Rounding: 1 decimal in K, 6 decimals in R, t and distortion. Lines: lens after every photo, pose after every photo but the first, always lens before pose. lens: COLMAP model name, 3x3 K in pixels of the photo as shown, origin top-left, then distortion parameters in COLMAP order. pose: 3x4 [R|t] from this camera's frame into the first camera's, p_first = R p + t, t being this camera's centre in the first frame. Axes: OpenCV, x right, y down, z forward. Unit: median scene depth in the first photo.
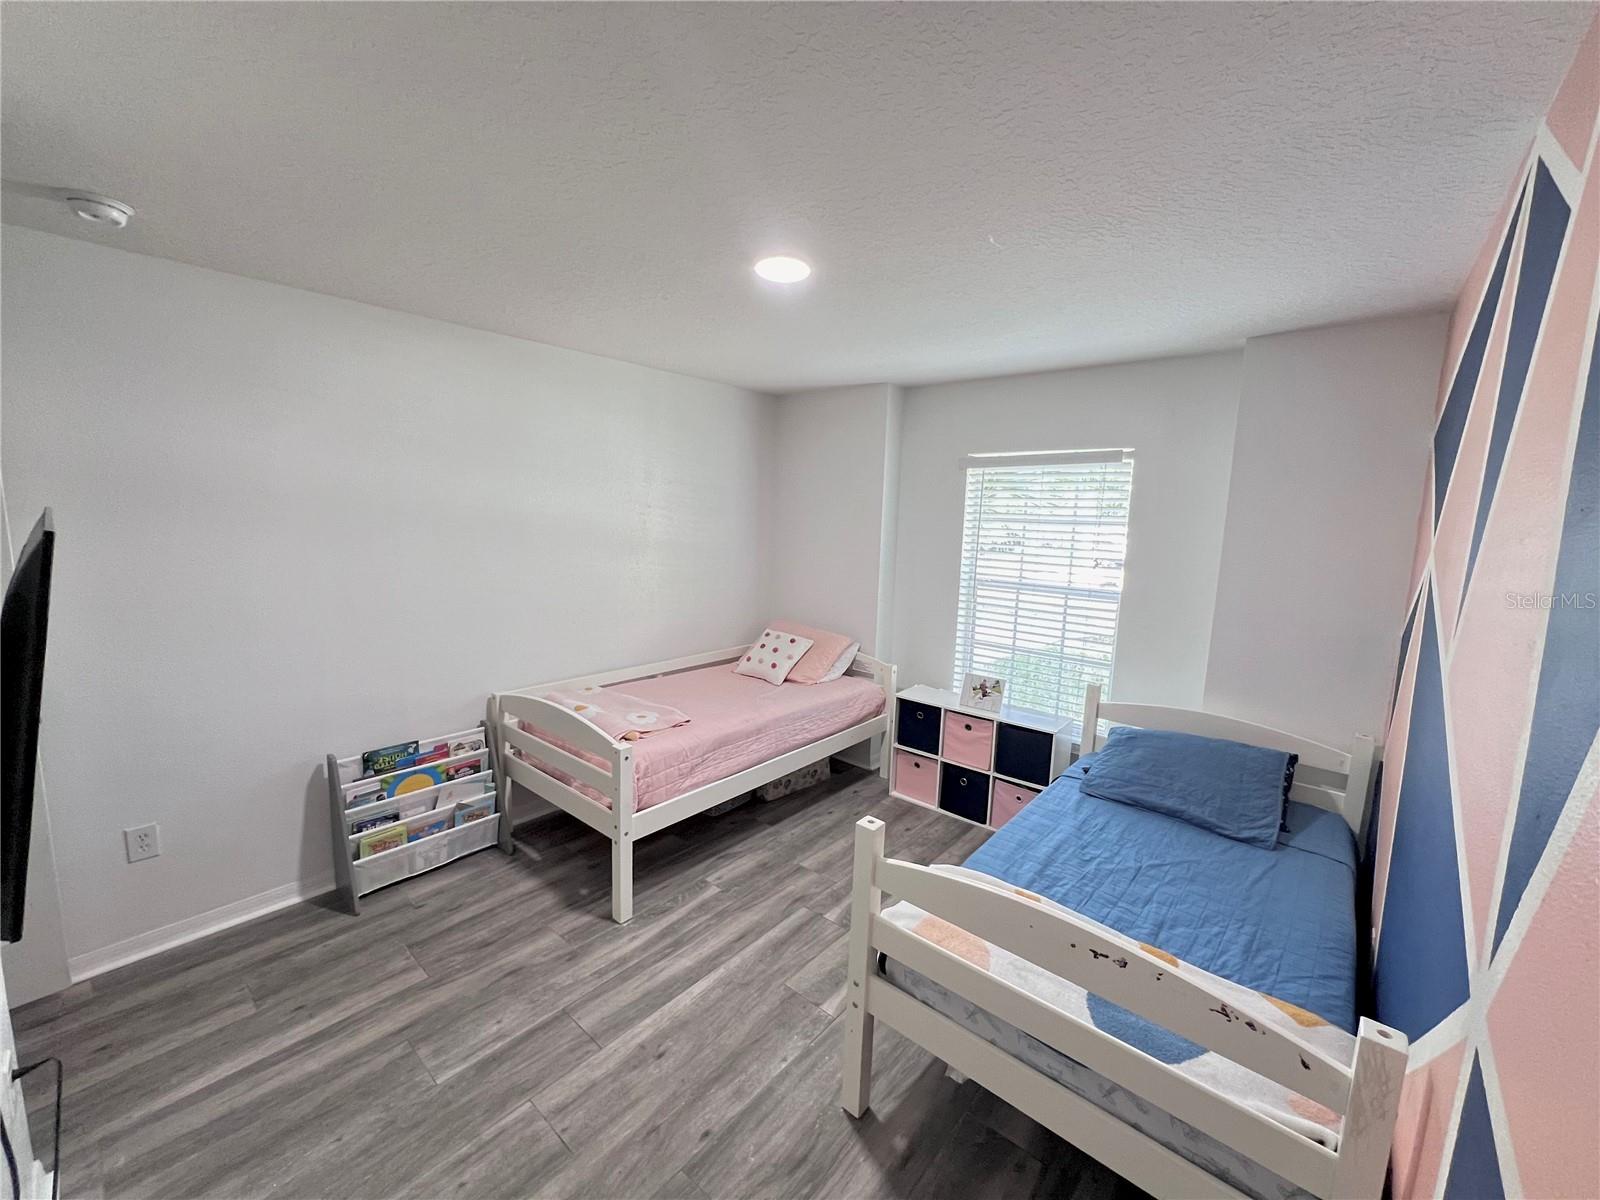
lens RADIAL K [[639.4, 0, 800.0], [0, 639.4, 600.0], [0, 0, 1]] dist [-0.002495, 0.000726]
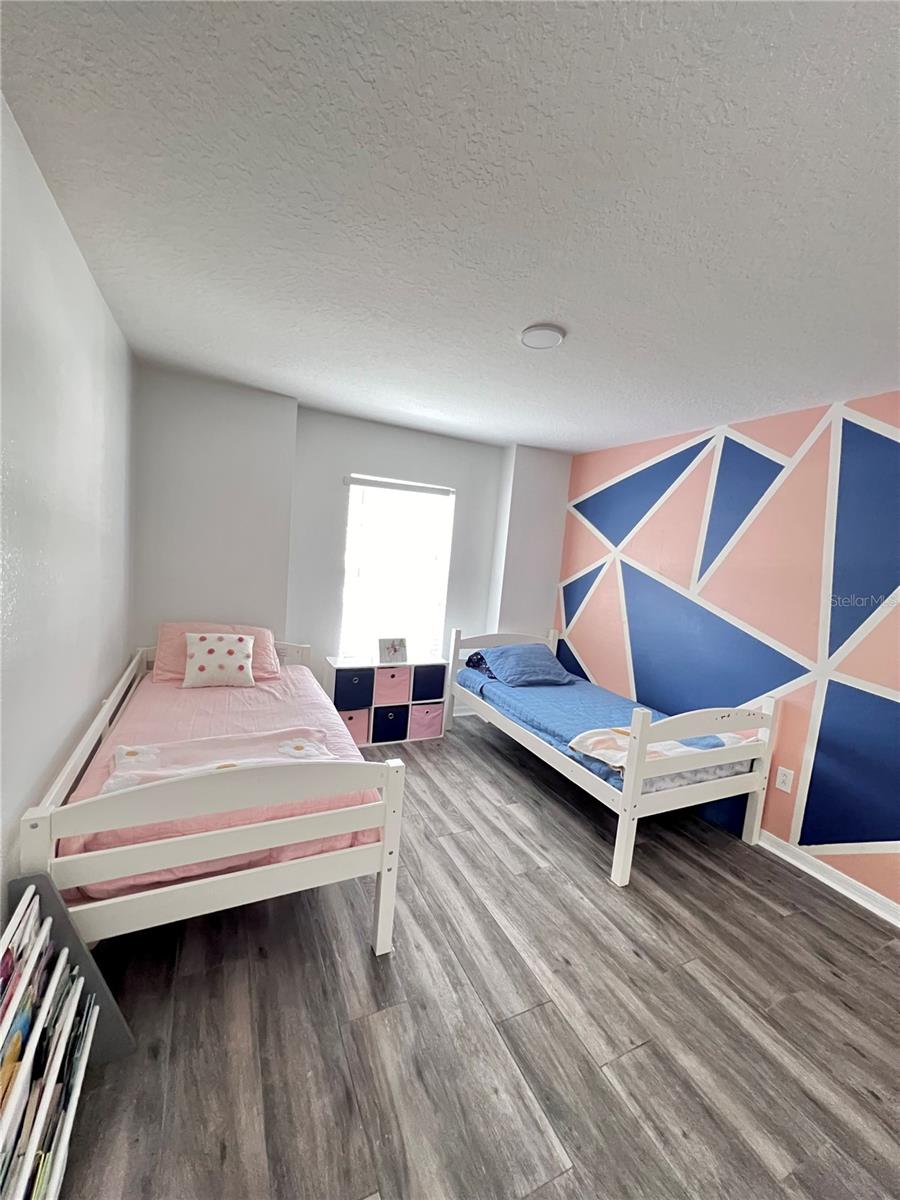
lens RADIAL K [[479.5, 0, 453.2], [0, 479.5, 595.9], [0, 0, 1]] dist [-0.002495, 0.000726]
pose [[0.395453, -0.088985, 0.914165, -0.995200], [0.059103, 0.995698, 0.071354, -0.064476], [-0.916583, 0.025812, 0.399011, 0.743412]]
